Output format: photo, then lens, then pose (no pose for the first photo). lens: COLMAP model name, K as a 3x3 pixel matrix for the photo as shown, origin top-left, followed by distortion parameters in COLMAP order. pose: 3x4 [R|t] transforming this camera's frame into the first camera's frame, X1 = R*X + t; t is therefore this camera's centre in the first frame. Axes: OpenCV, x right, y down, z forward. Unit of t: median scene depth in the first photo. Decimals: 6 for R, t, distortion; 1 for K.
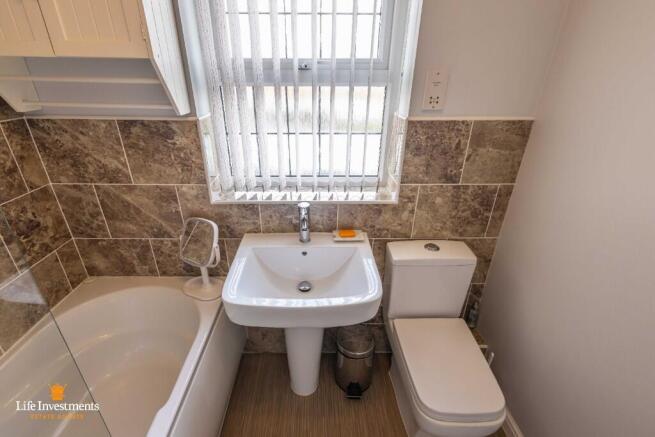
lens RADIAL K [[302.6, 0, 322.8], [0, 302.6, 216.9], [0, 0, 1]] dist [0.008608, -0.000421]
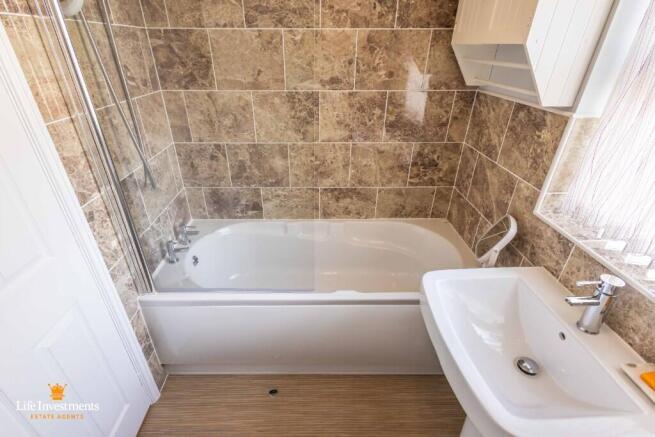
lens RADIAL K [[302.6, 0, 323.6], [0, 302.6, 218.4], [0, 0, 1]] dist [0.008608, -0.000421]
pose [[0.023983, 0.485566, -0.873871, 0.403849], [-0.442310, 0.789066, 0.426305, -0.143586], [0.896541, 0.376298, 0.233695, 0.280056]]
